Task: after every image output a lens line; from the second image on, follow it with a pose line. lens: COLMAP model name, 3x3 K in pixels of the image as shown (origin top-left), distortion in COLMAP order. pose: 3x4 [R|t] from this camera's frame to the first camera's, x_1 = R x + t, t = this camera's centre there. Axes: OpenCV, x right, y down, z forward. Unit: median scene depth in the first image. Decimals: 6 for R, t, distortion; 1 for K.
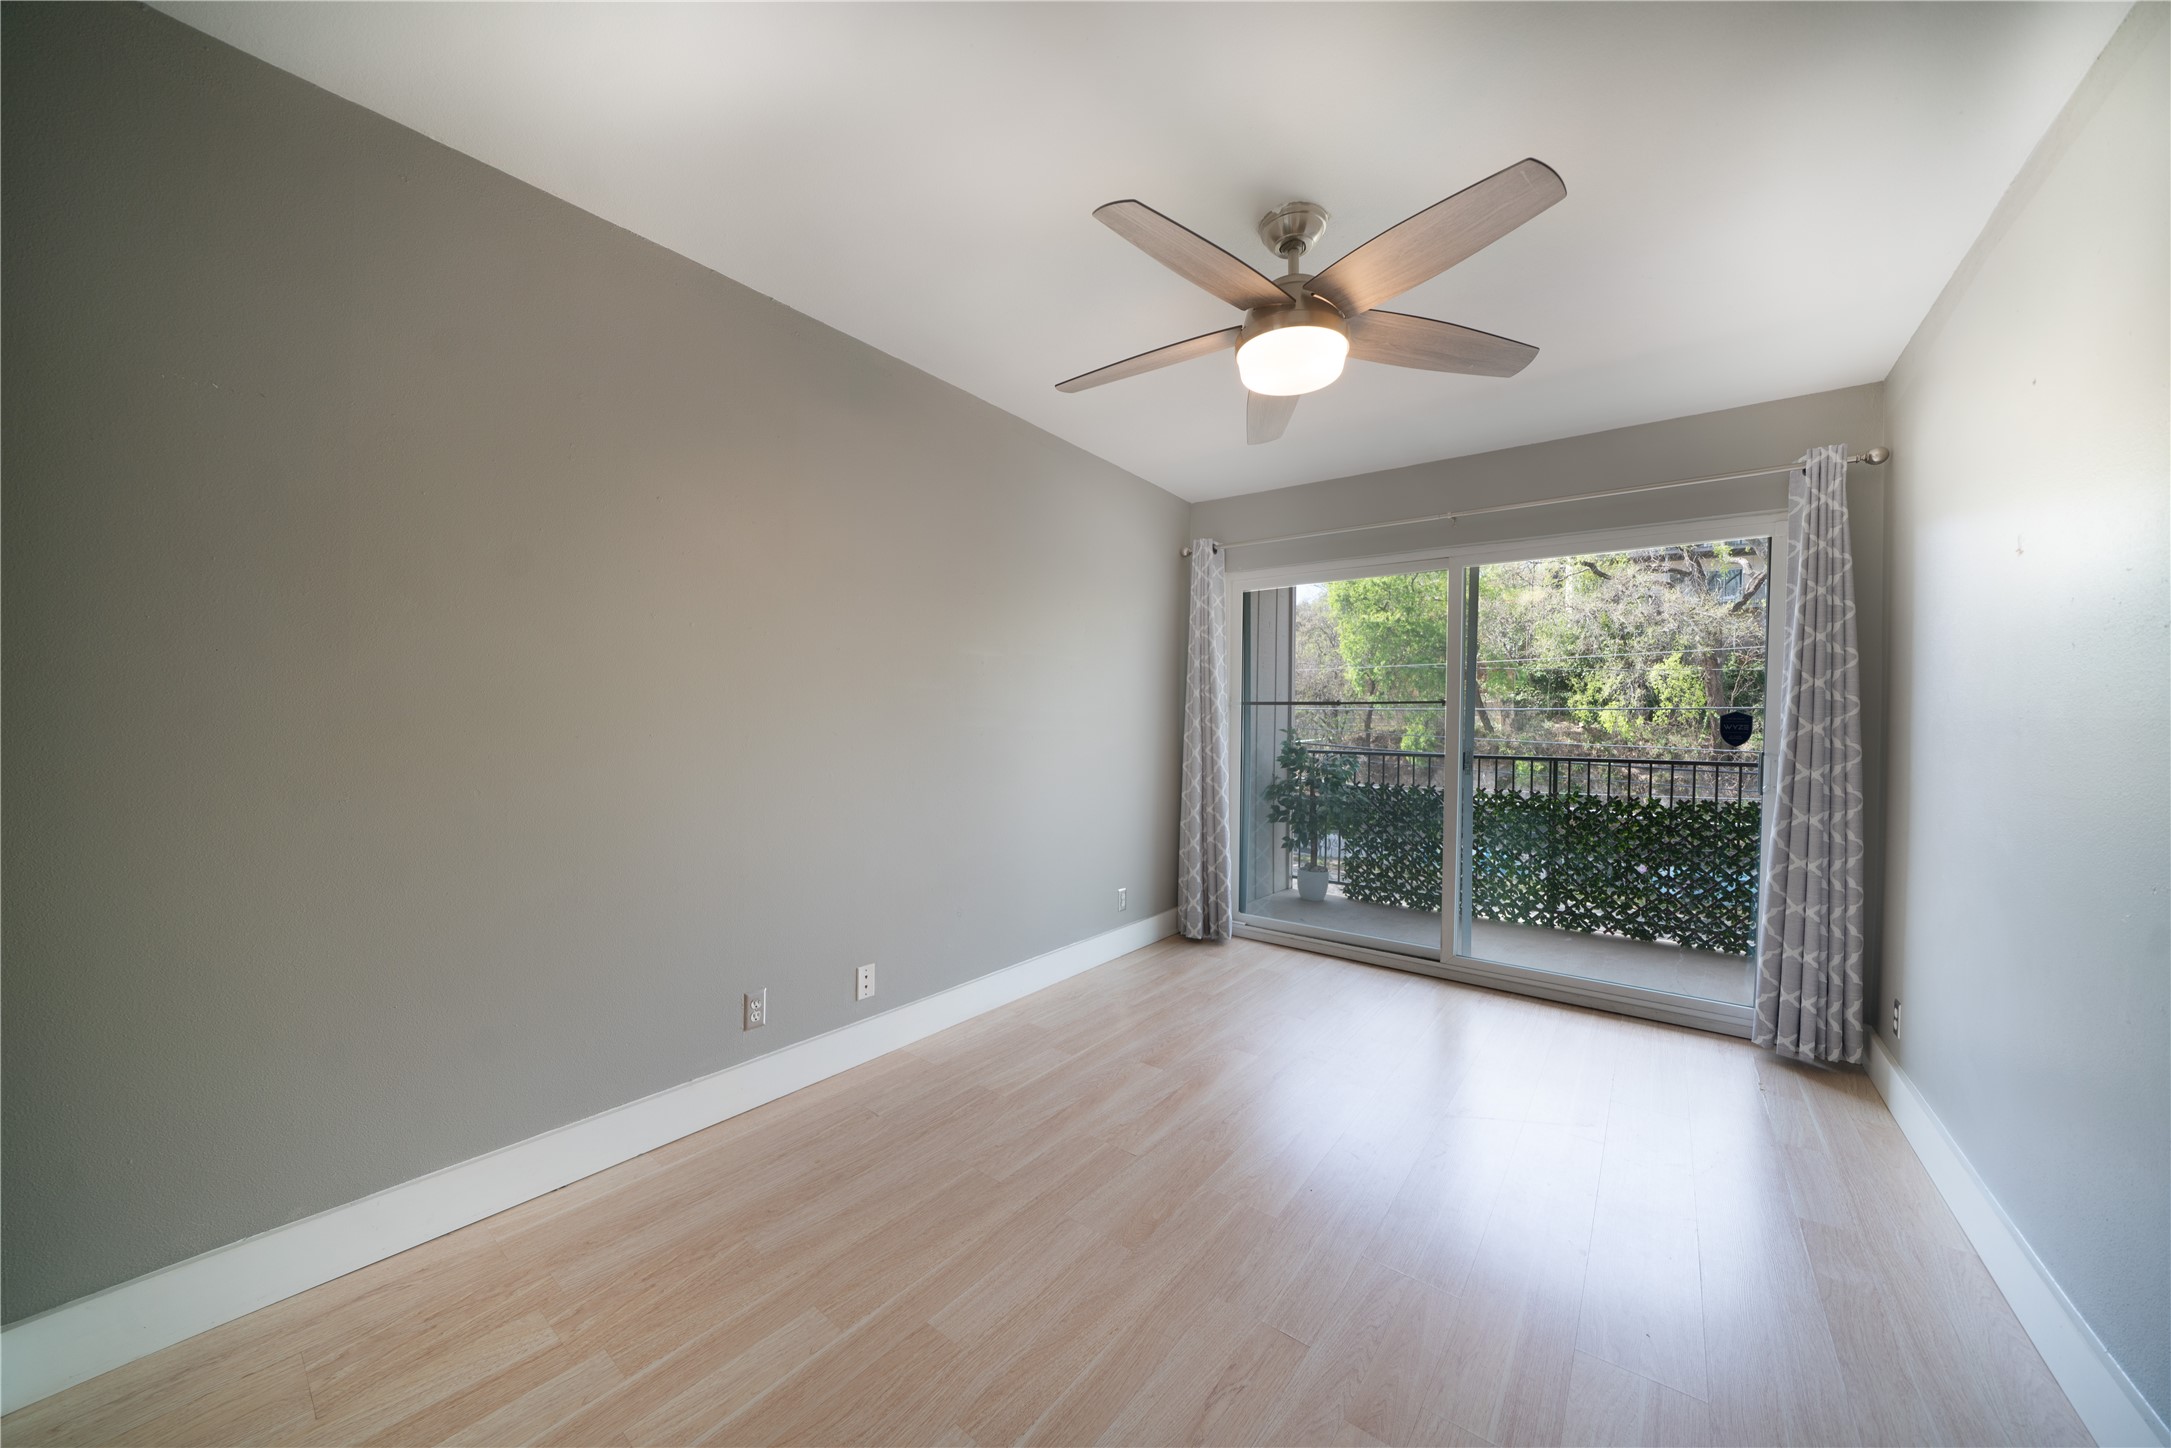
lens RADIAL K [[748.1, 0, 1087.0], [0, 748.1, 725.0], [0, 0, 1]] dist [-0.024042, 0.003174]
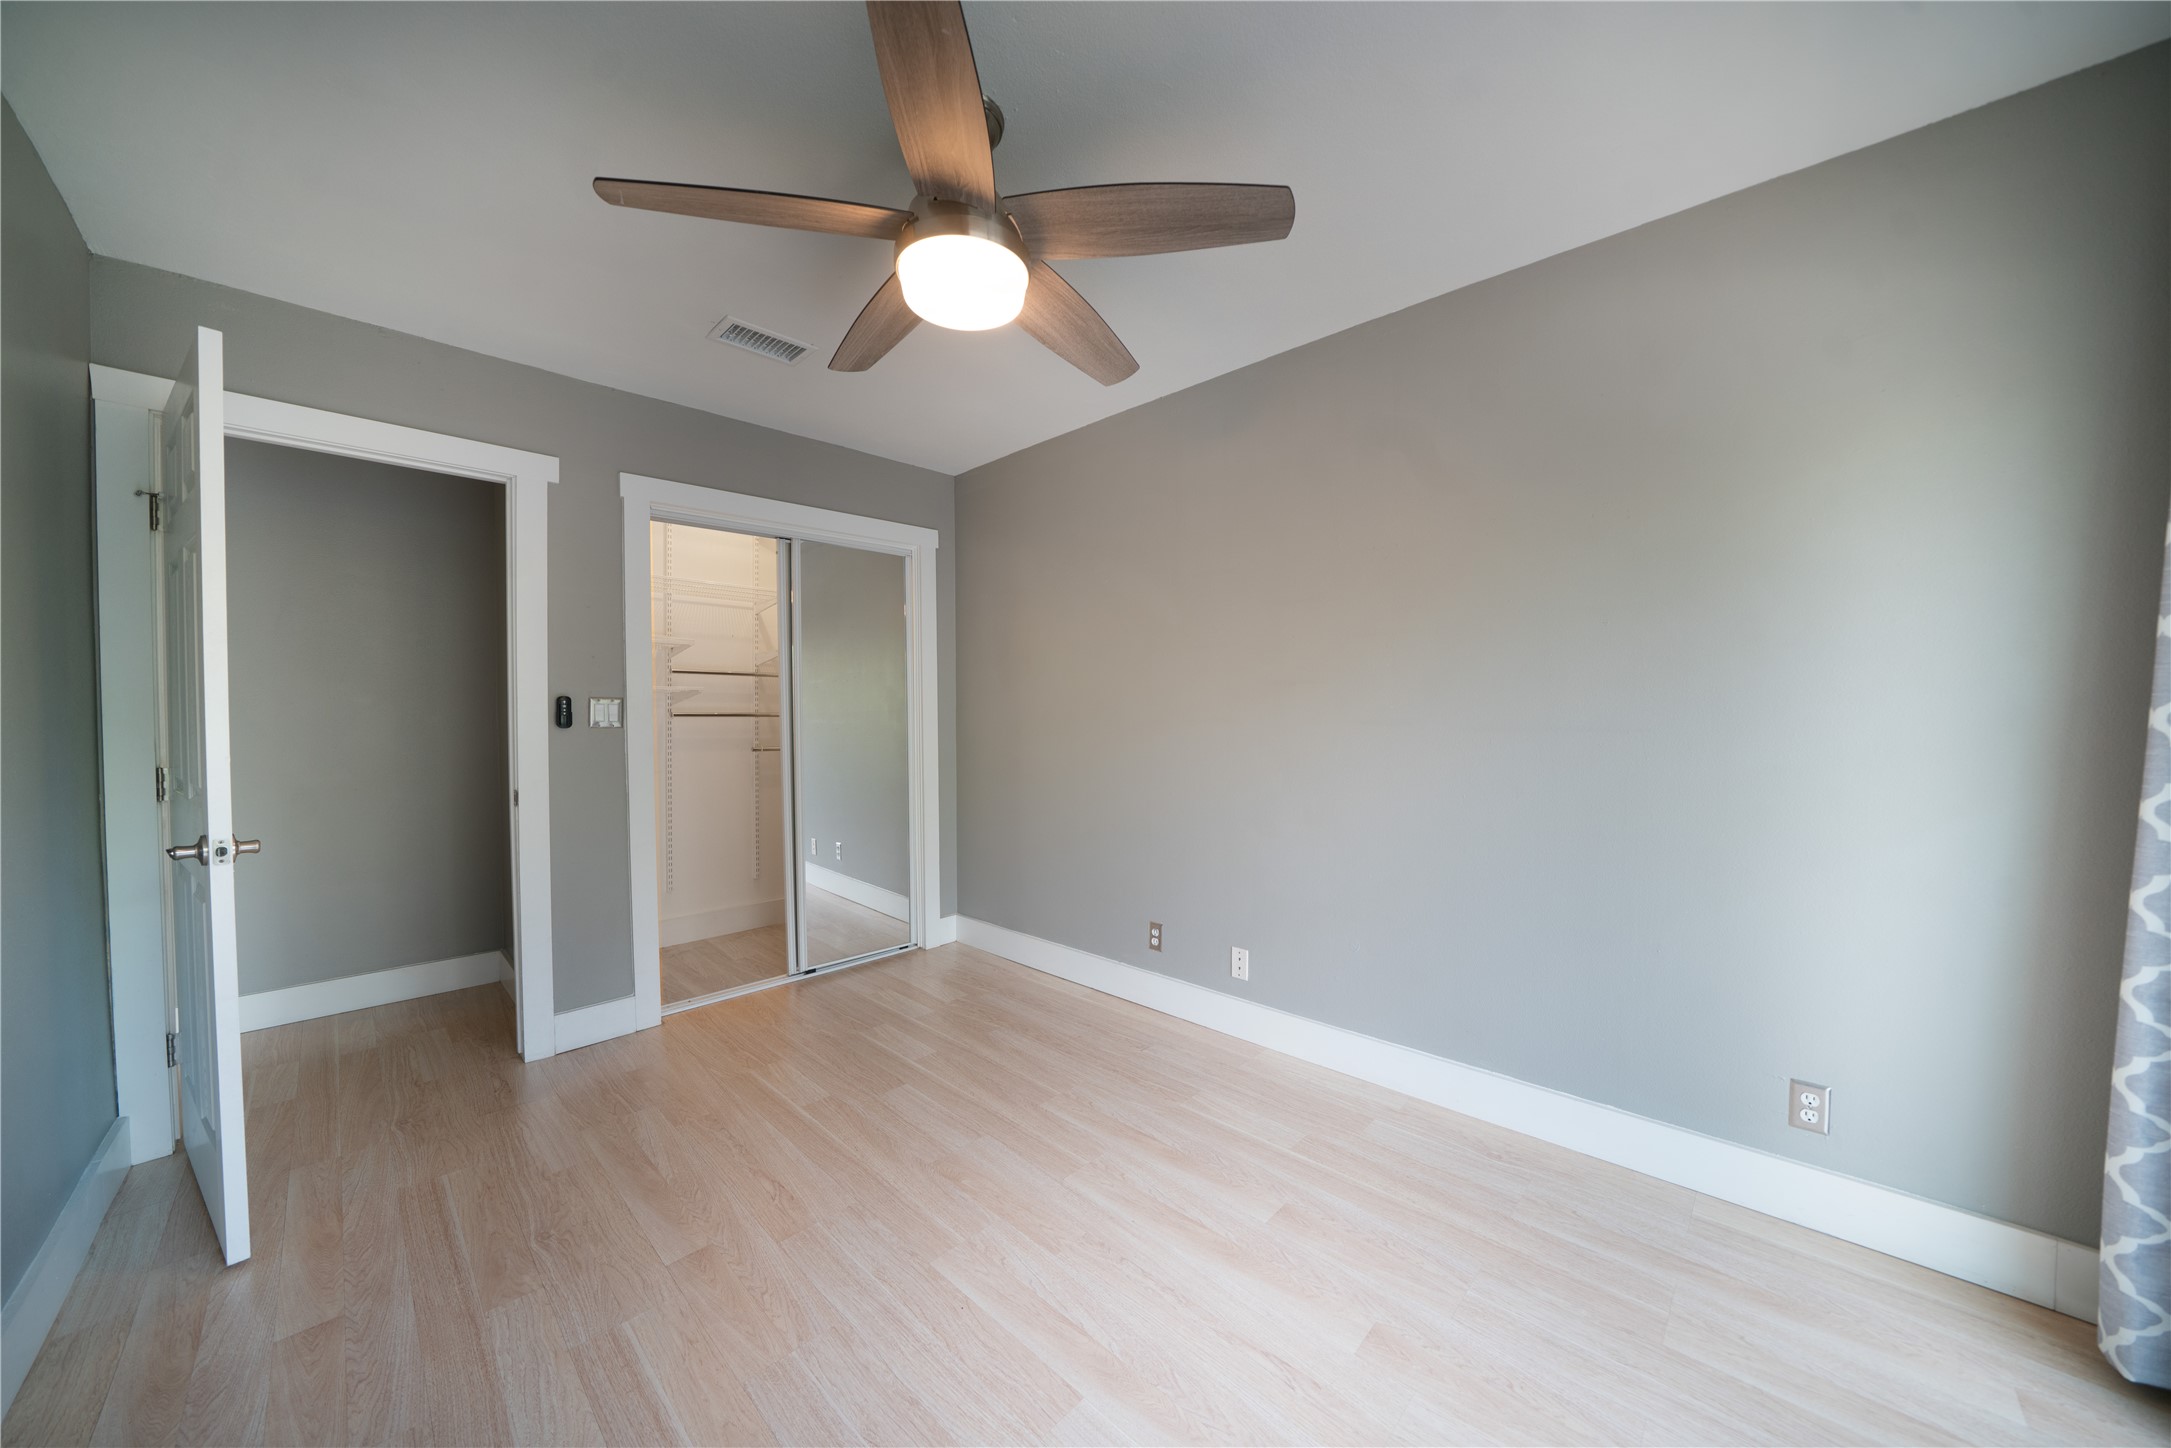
lens RADIAL K [[748.1, 0, 1086.4], [0, 748.1, 729.3], [0, 0, 1]] dist [-0.024042, 0.003174]
pose [[-0.106706, 0.008331, -0.994256, 0.932555], [-0.002218, 0.999960, 0.008617, -0.000106], [0.994288, 0.003125, -0.106683, 1.057334]]
